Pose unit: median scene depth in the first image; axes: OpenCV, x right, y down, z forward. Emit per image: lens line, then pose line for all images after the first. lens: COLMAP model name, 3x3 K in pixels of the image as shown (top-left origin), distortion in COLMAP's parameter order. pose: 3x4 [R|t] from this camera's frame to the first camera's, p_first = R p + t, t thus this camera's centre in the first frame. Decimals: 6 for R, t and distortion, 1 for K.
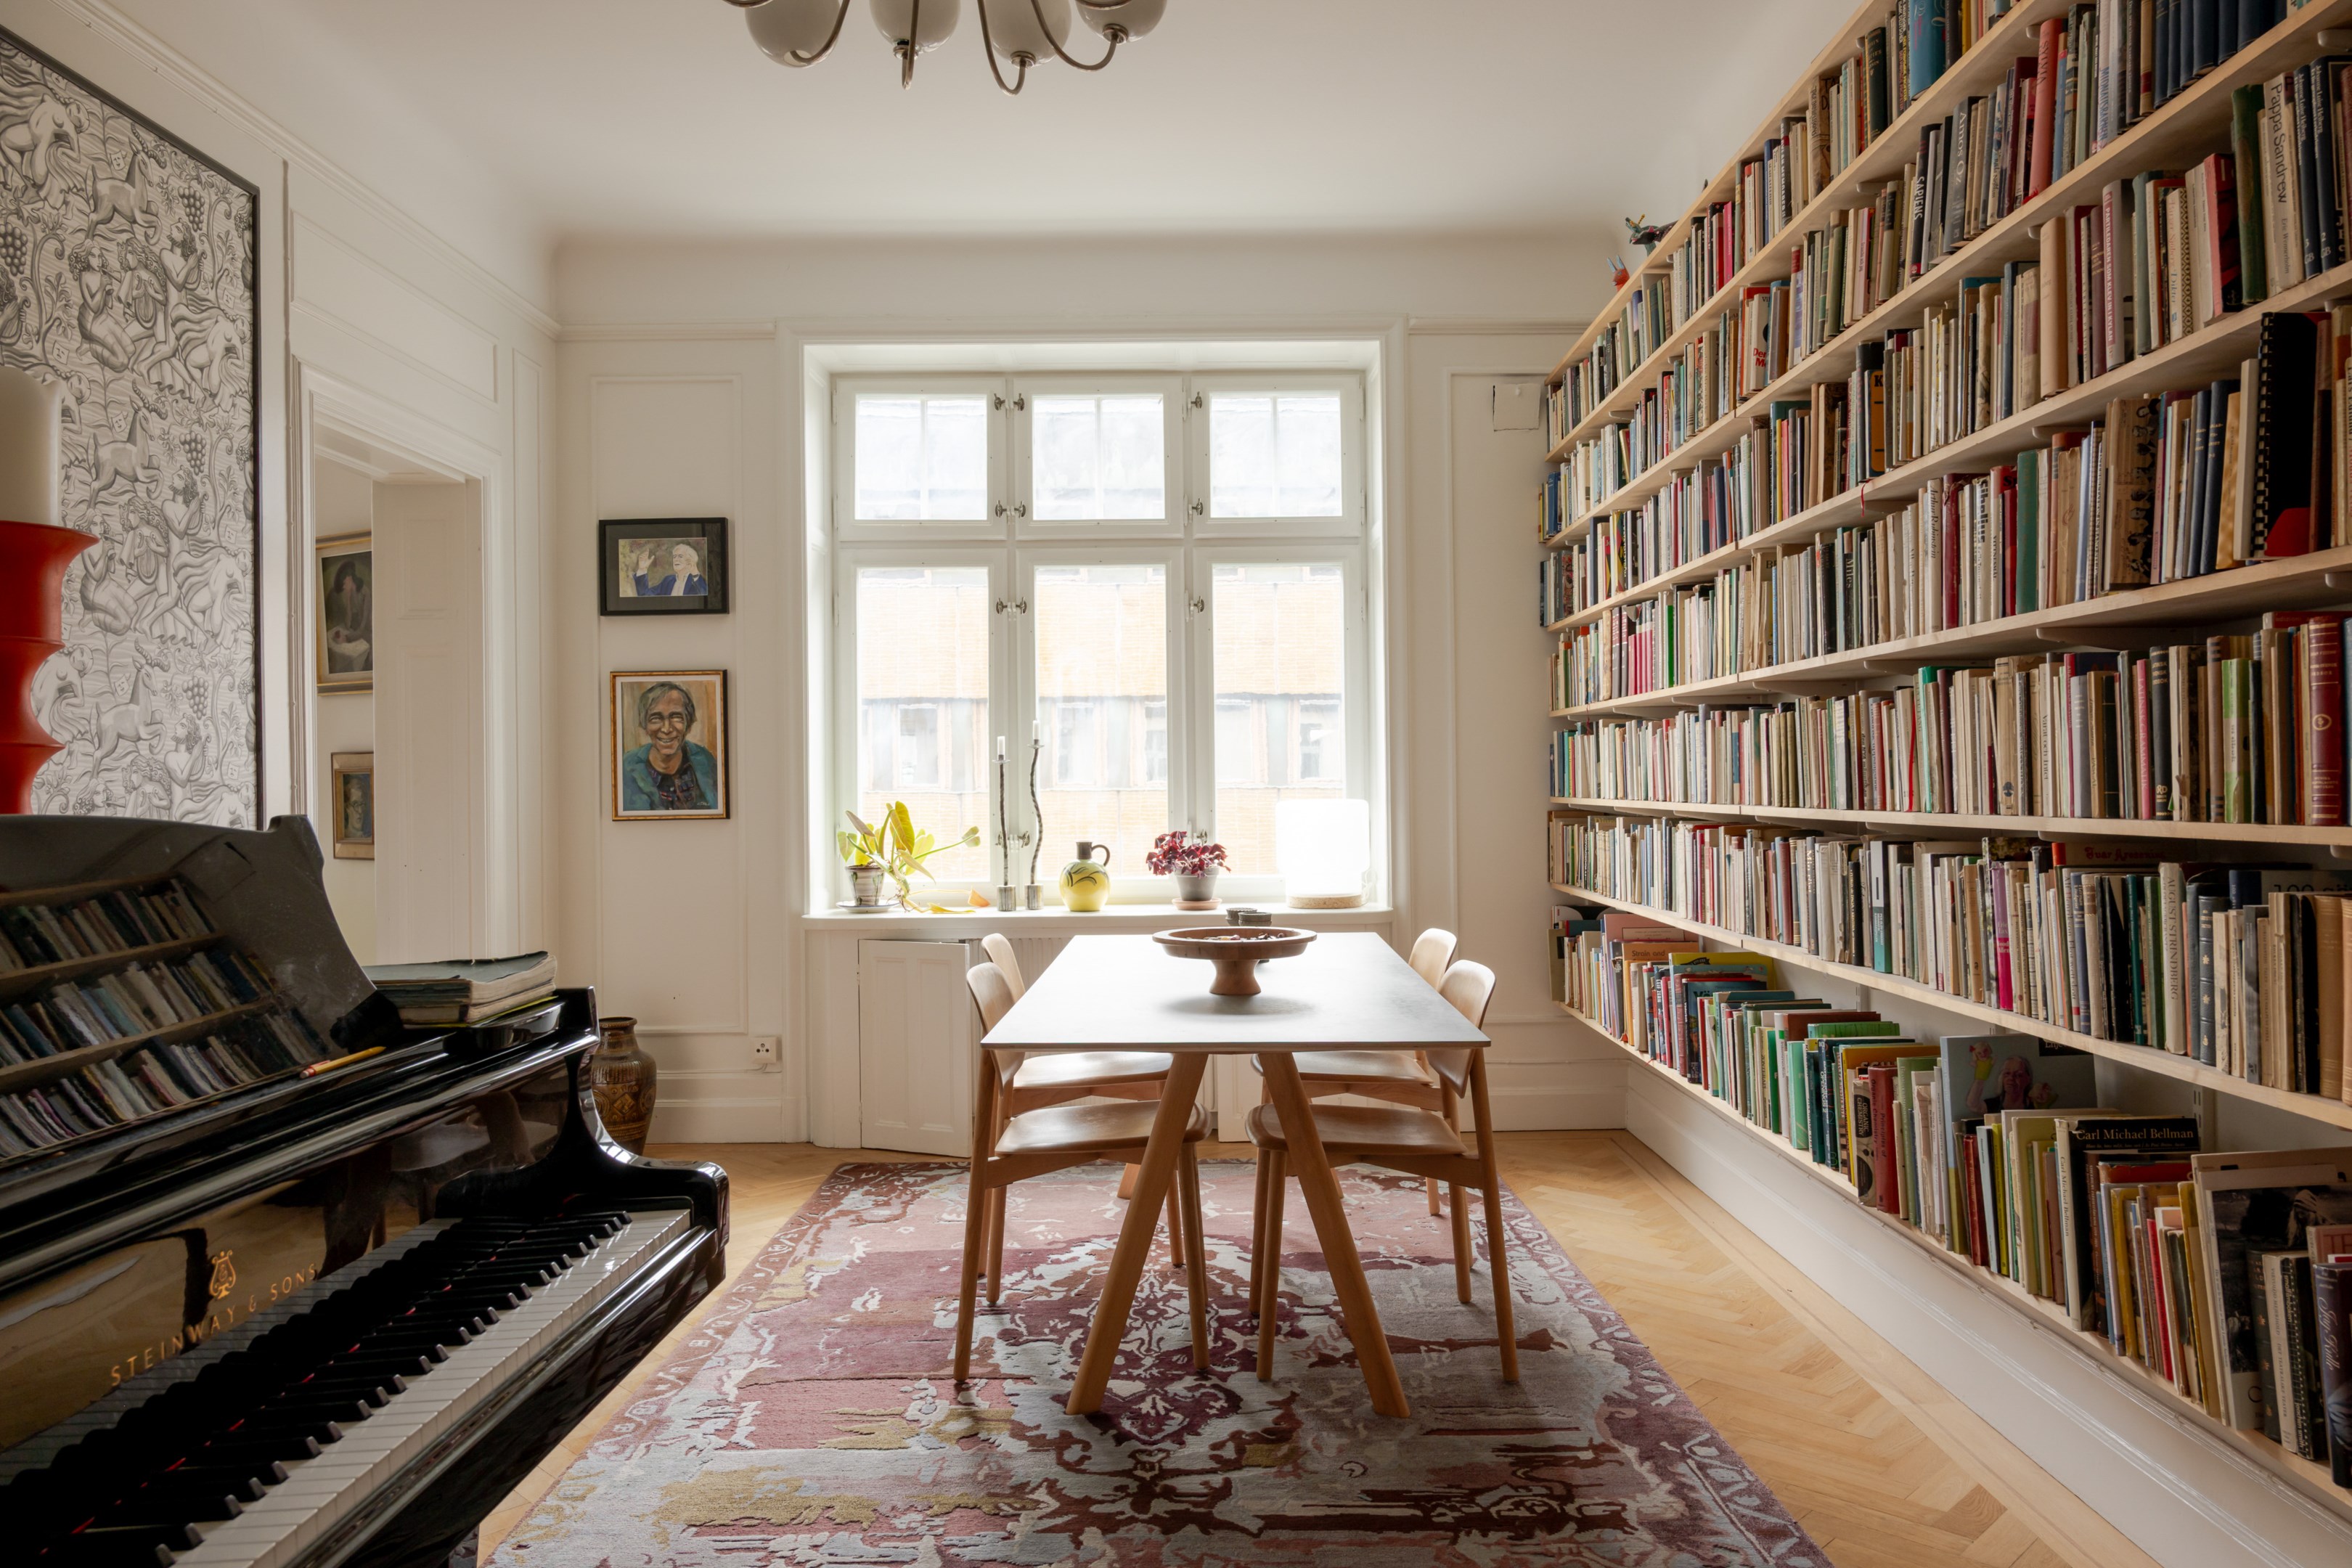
lens RADIAL K [[1644.4, 0, 707.5], [0, 1644.4, 810.4], [0, 0, 1]] dist [-0.000229, -0.001604]
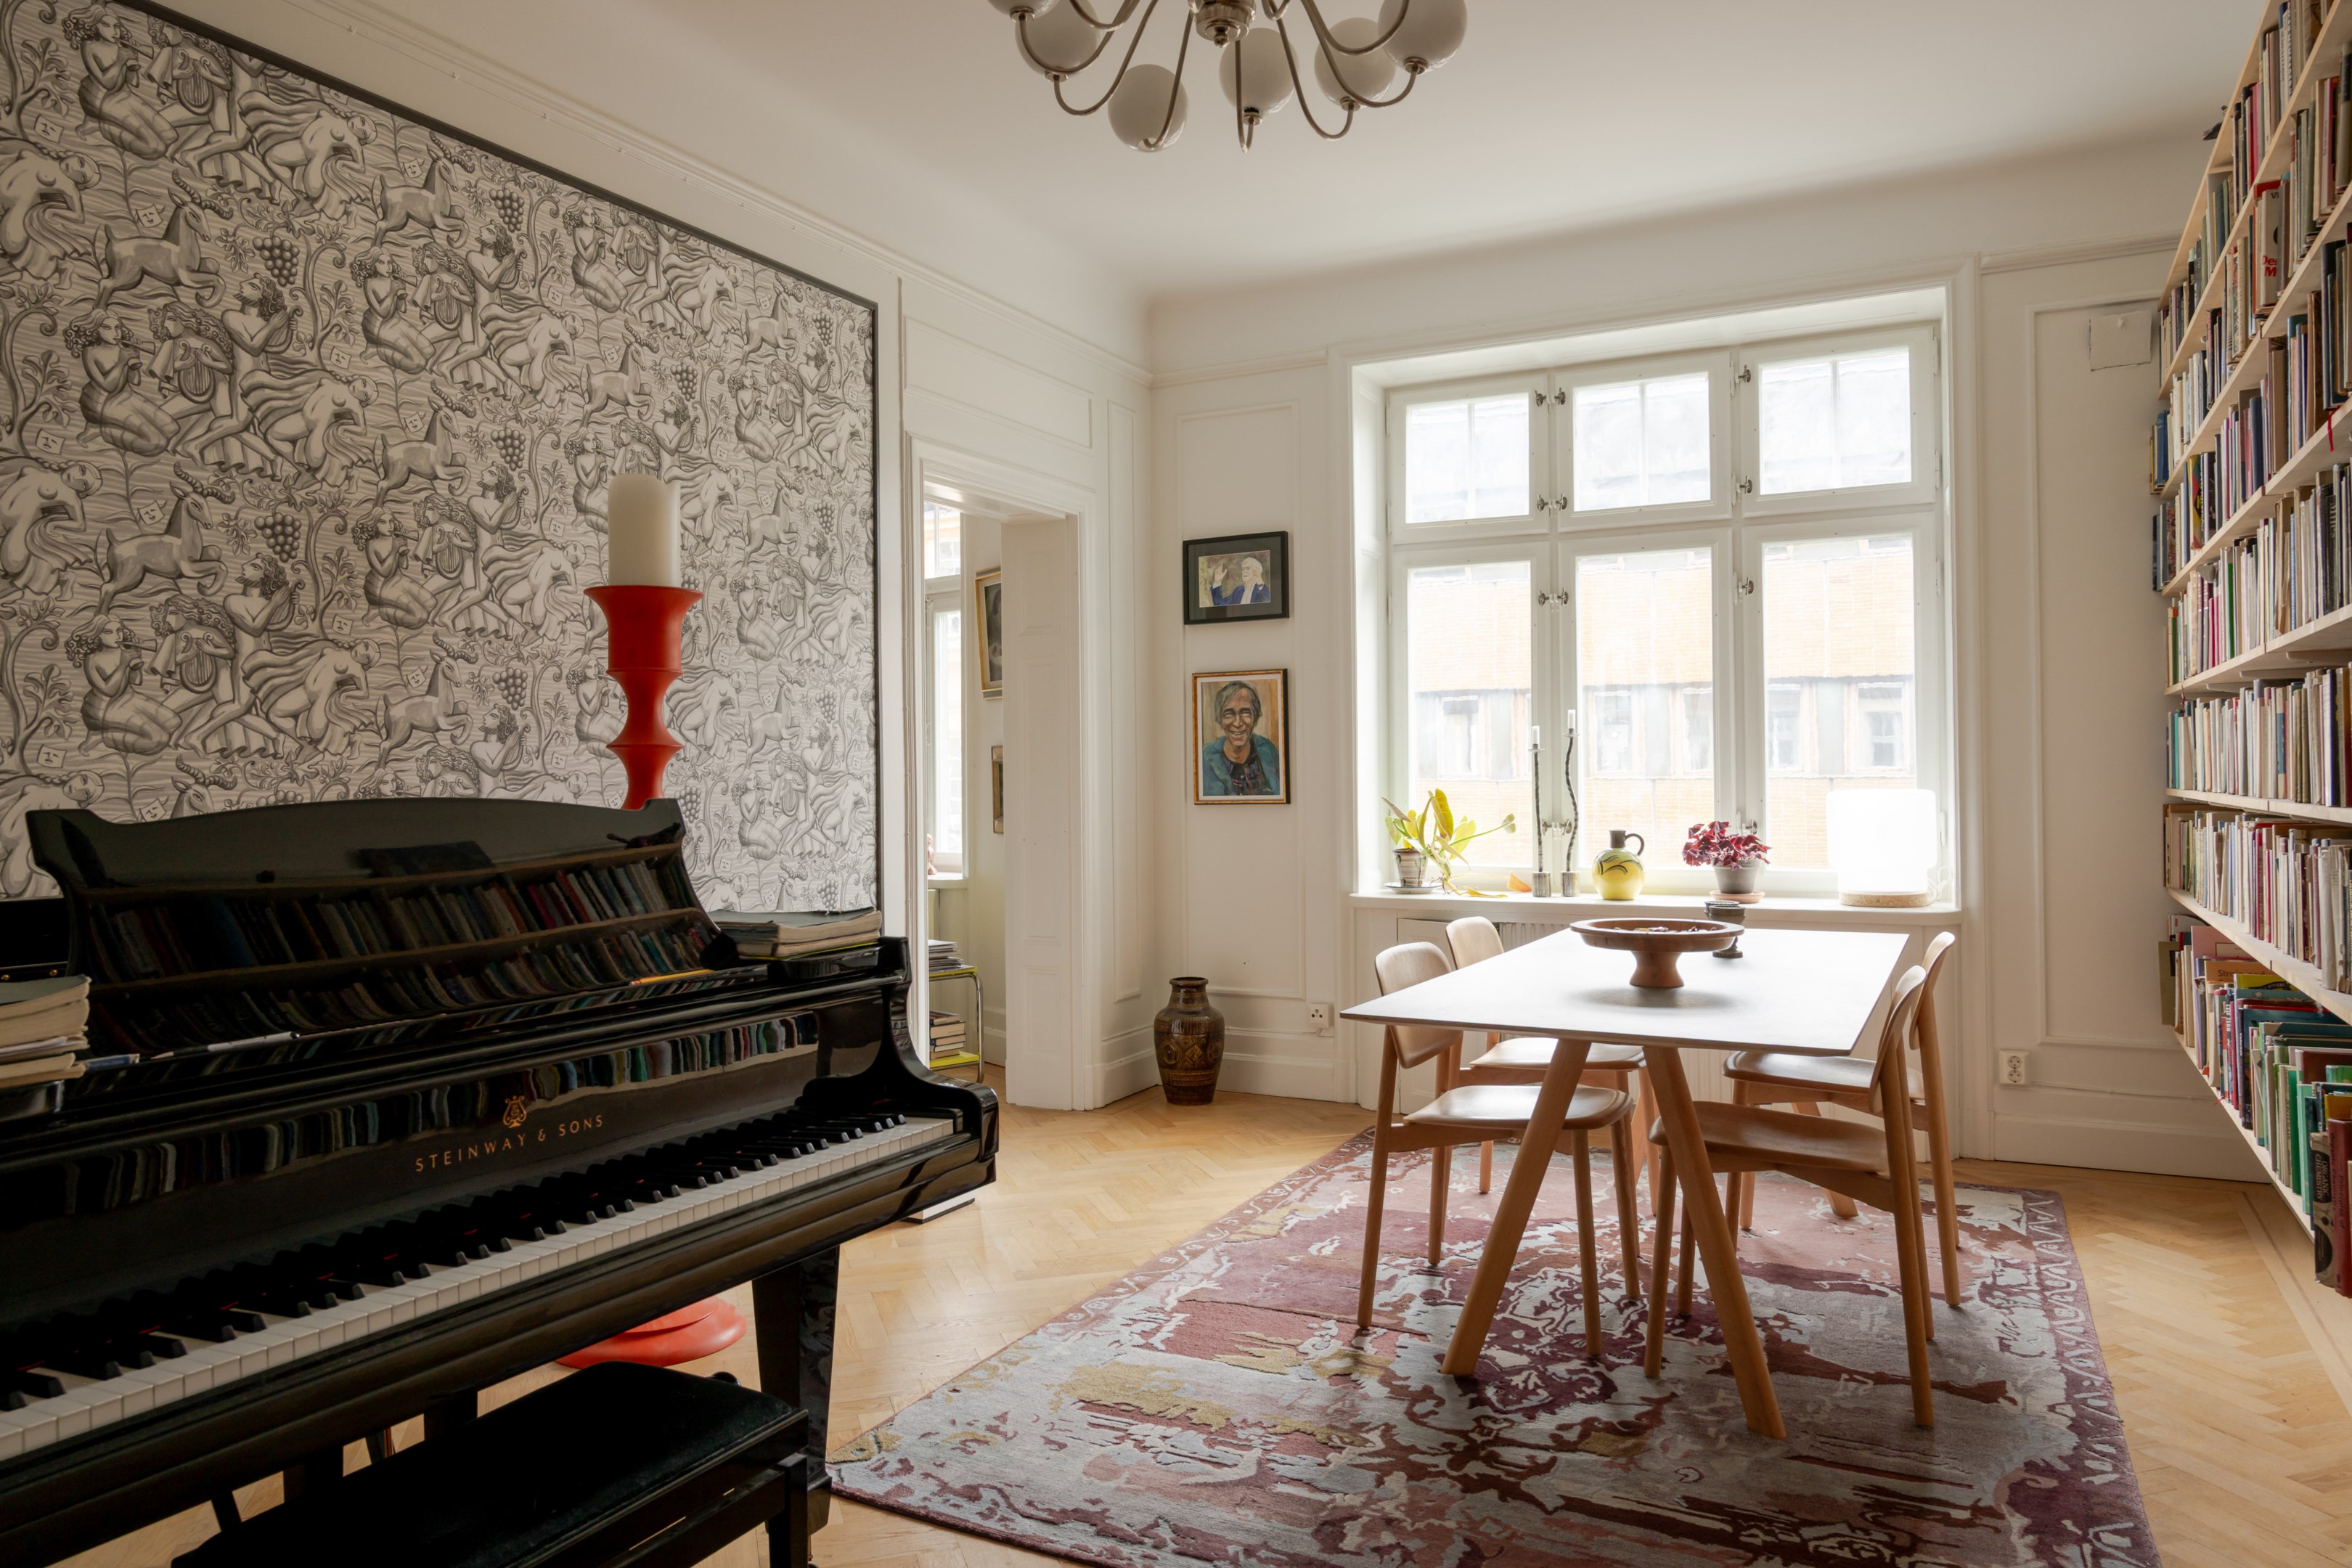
lens RADIAL K [[1616.6, 0, 1159.6], [0, 1616.6, 798.3], [0, 0, 1]] dist [-0.003443, 0.001814]
pose [[0.879092, 0.008597, -0.476575, 0.450888], [-0.006061, 0.999958, 0.006858, -0.005384], [0.476614, -0.003140, 0.879107, 0.004498]]
